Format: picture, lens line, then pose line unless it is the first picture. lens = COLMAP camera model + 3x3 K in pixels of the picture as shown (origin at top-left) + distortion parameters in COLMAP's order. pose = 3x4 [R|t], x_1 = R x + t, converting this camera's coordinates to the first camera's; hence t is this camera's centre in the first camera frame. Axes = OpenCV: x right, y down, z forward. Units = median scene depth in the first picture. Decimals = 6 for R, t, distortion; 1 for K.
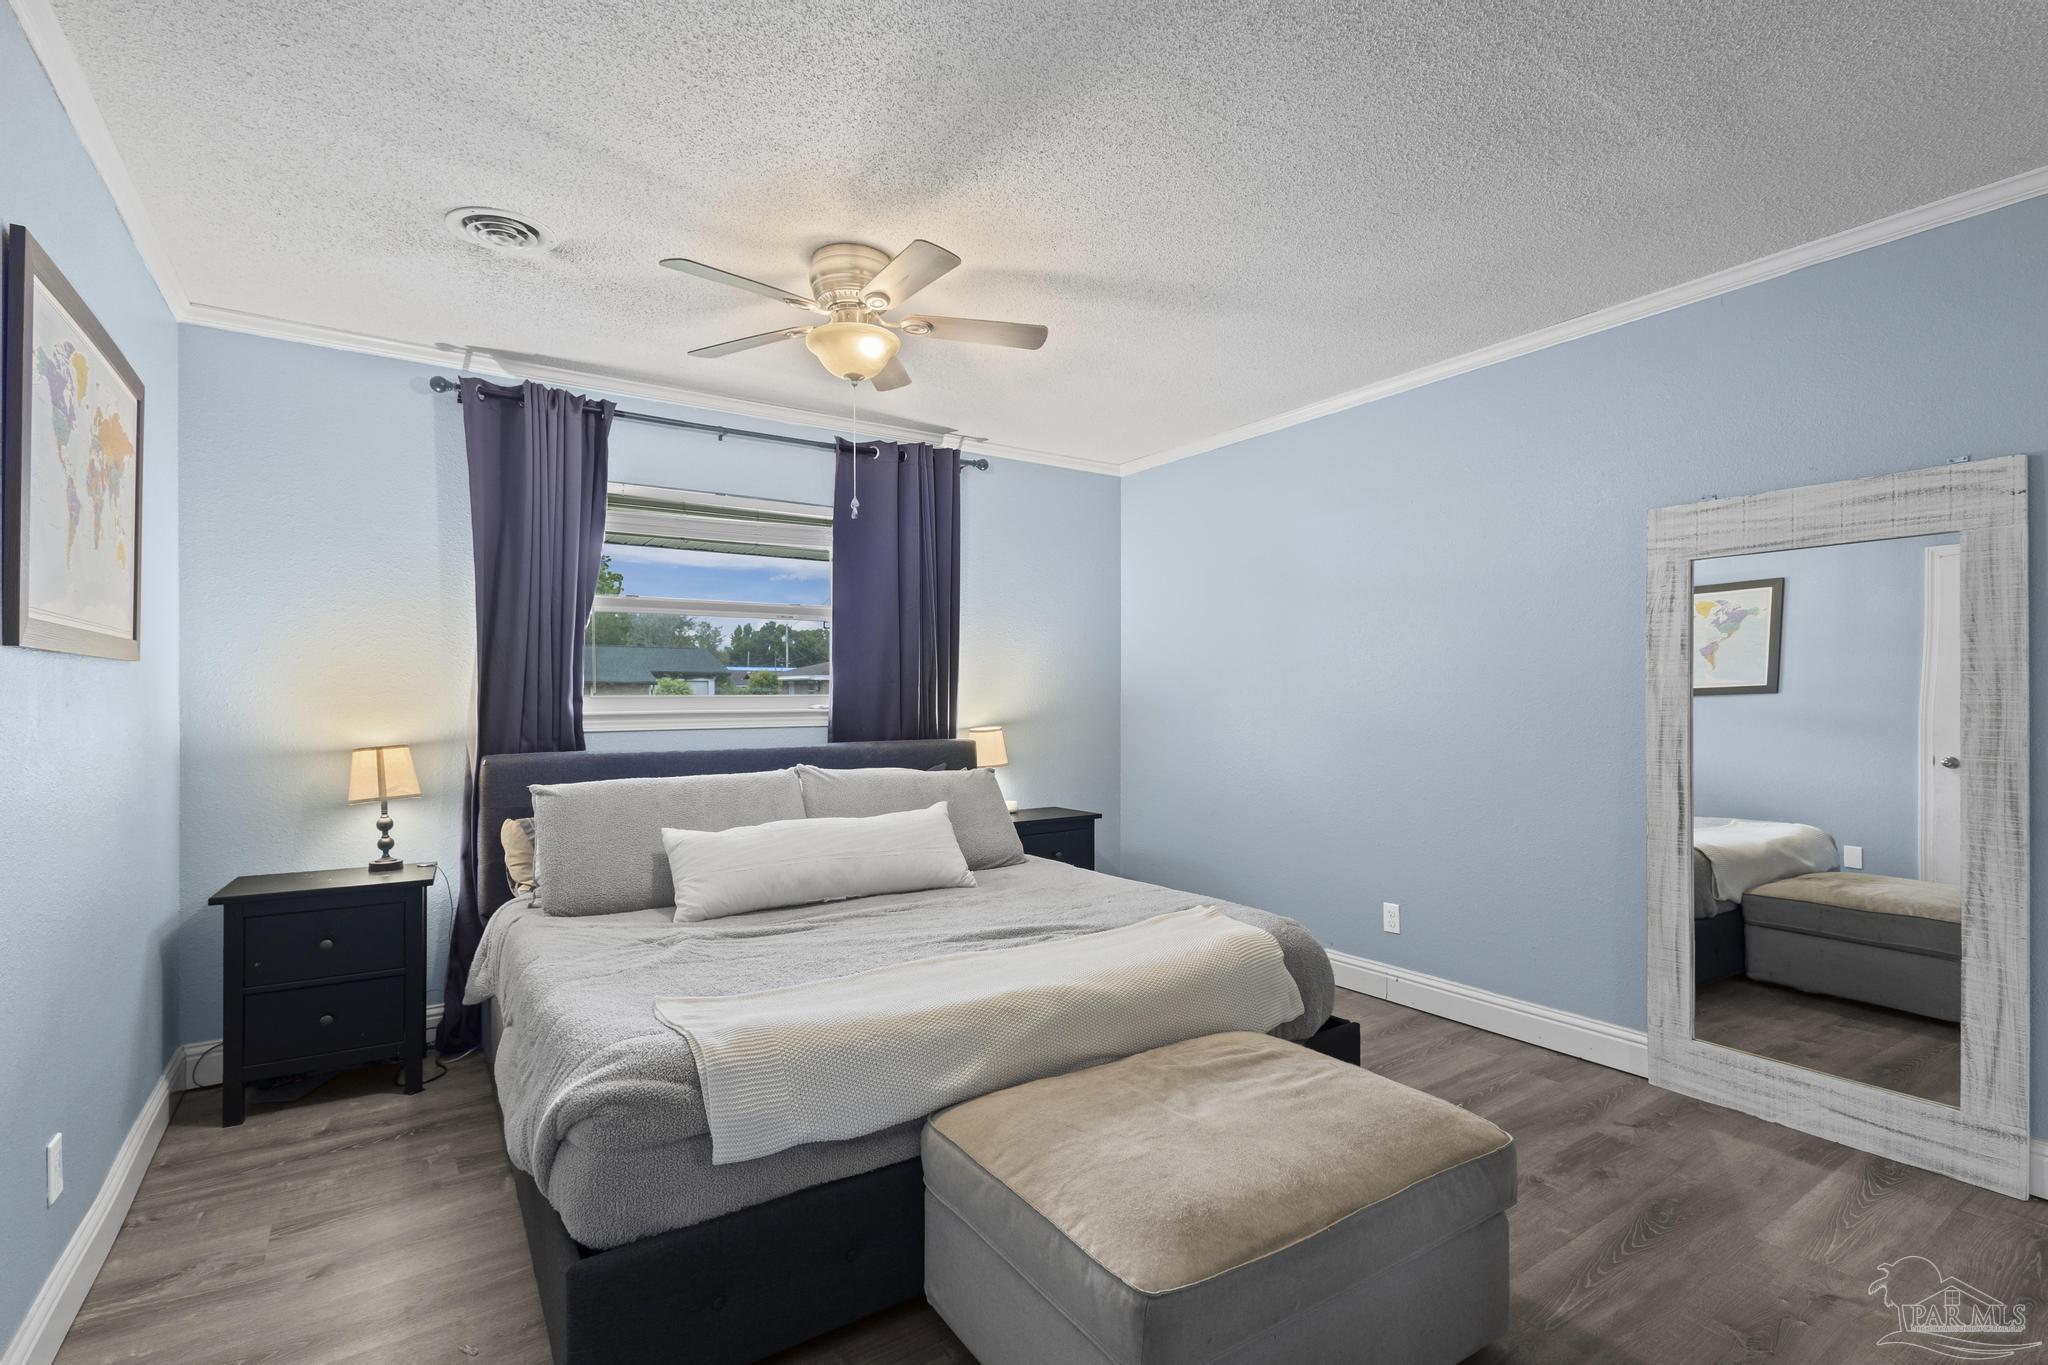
lens RADIAL K [[951.5, 0, 1024.3], [0, 951.5, 661.5], [0, 0, 1]] dist [0.004192, -0.000576]
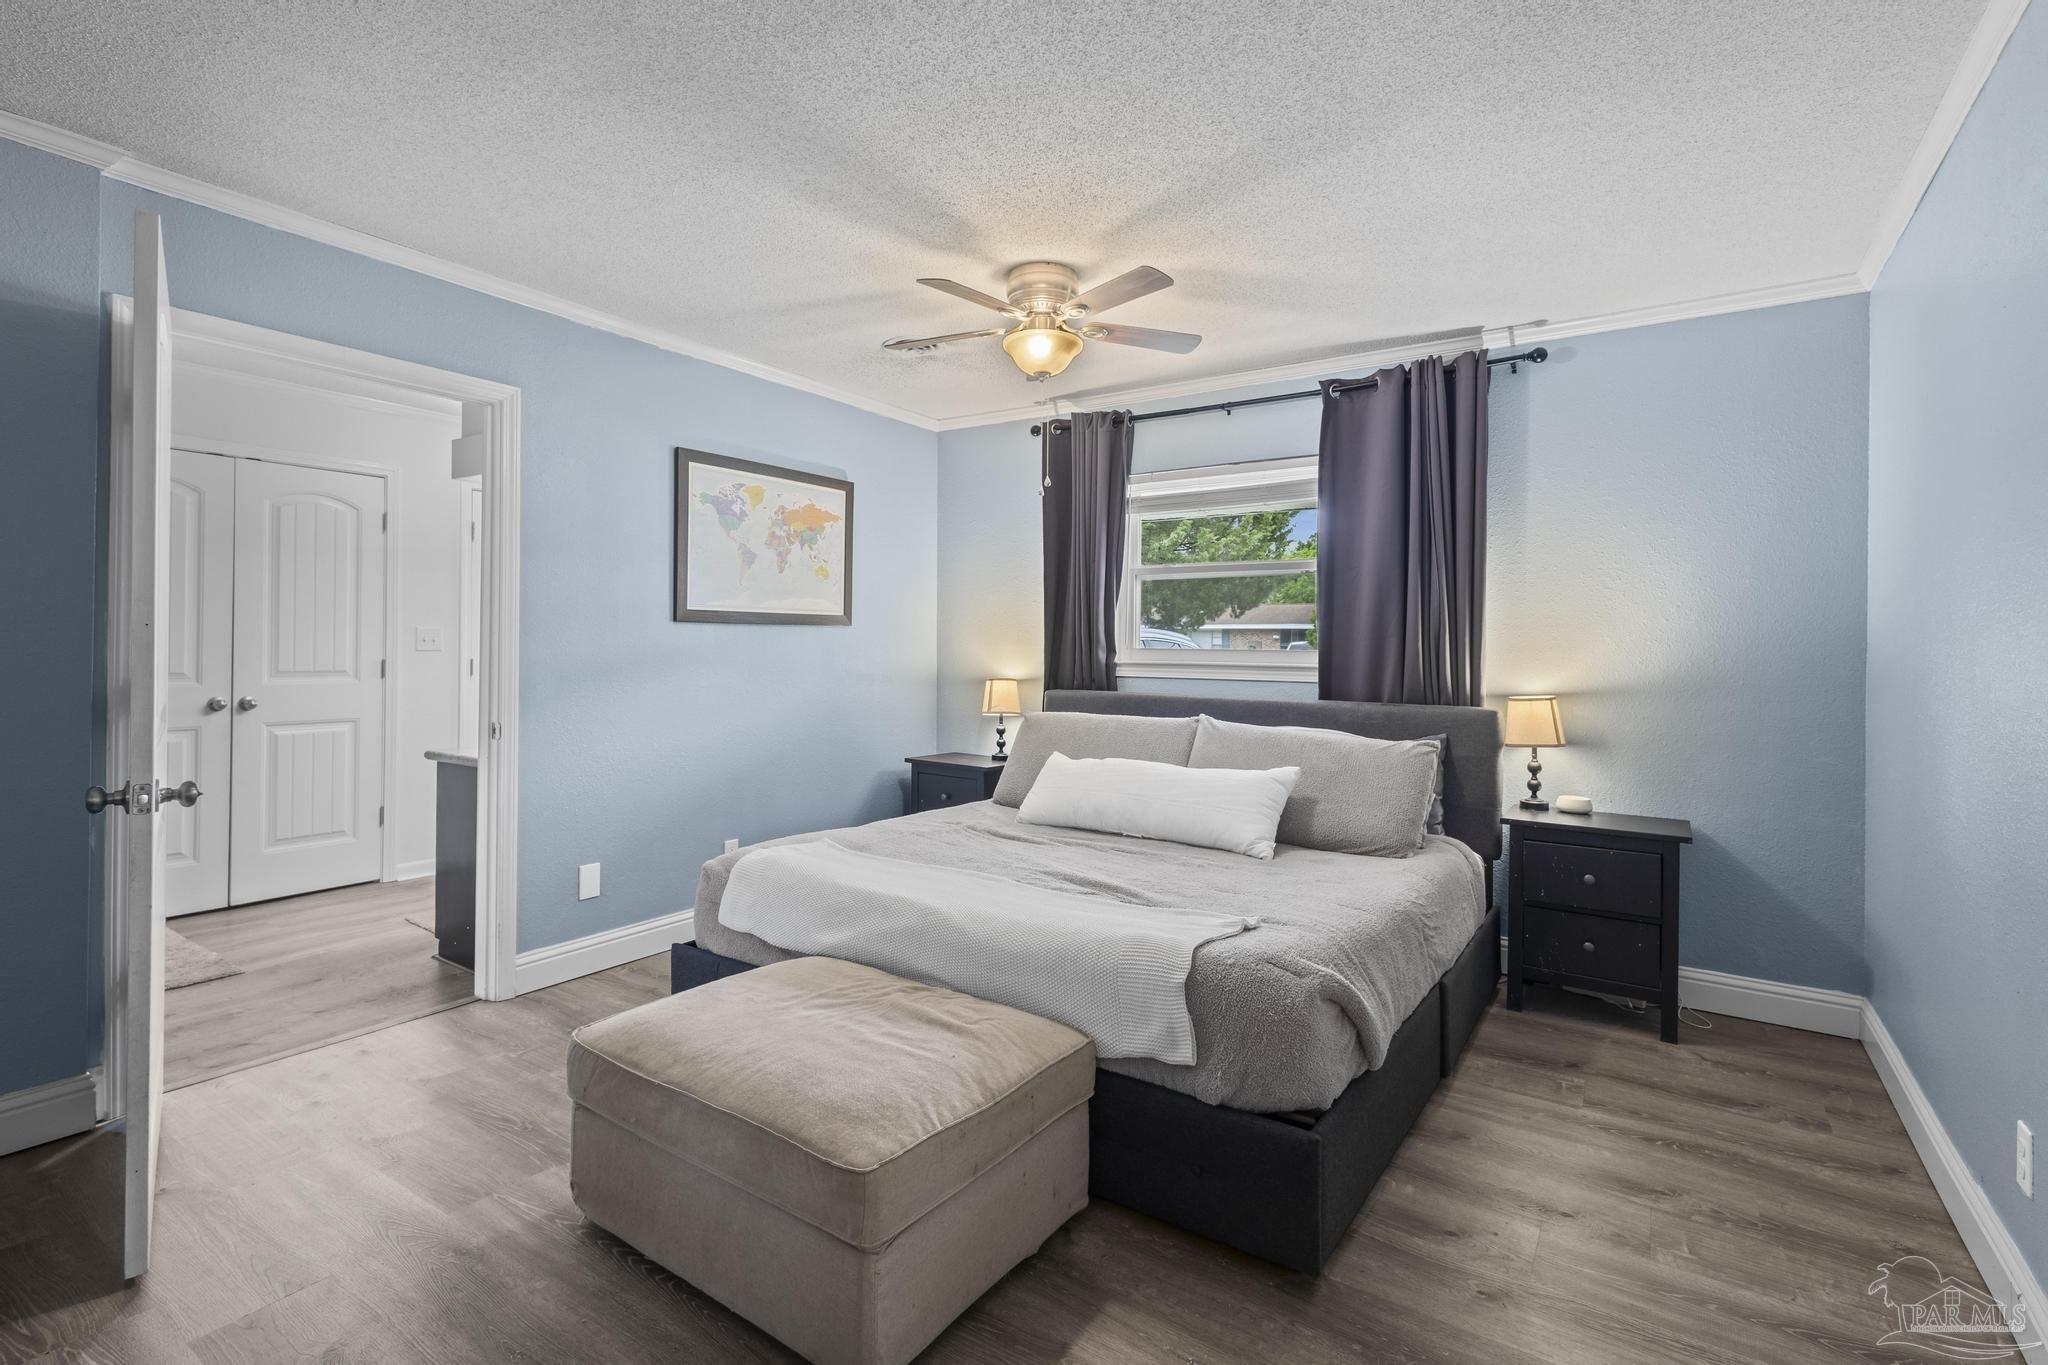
lens RADIAL K [[960.0, 0, 1017.9], [0, 960.0, 632.9], [0, 0, 1]] dist [-0.003317, -0.000257]
pose [[0.375175, -0.002012, -0.926952, 0.669111], [0.021895, 0.999738, 0.006691, 0.004631], [0.926695, -0.022806, 0.375121, 0.396778]]
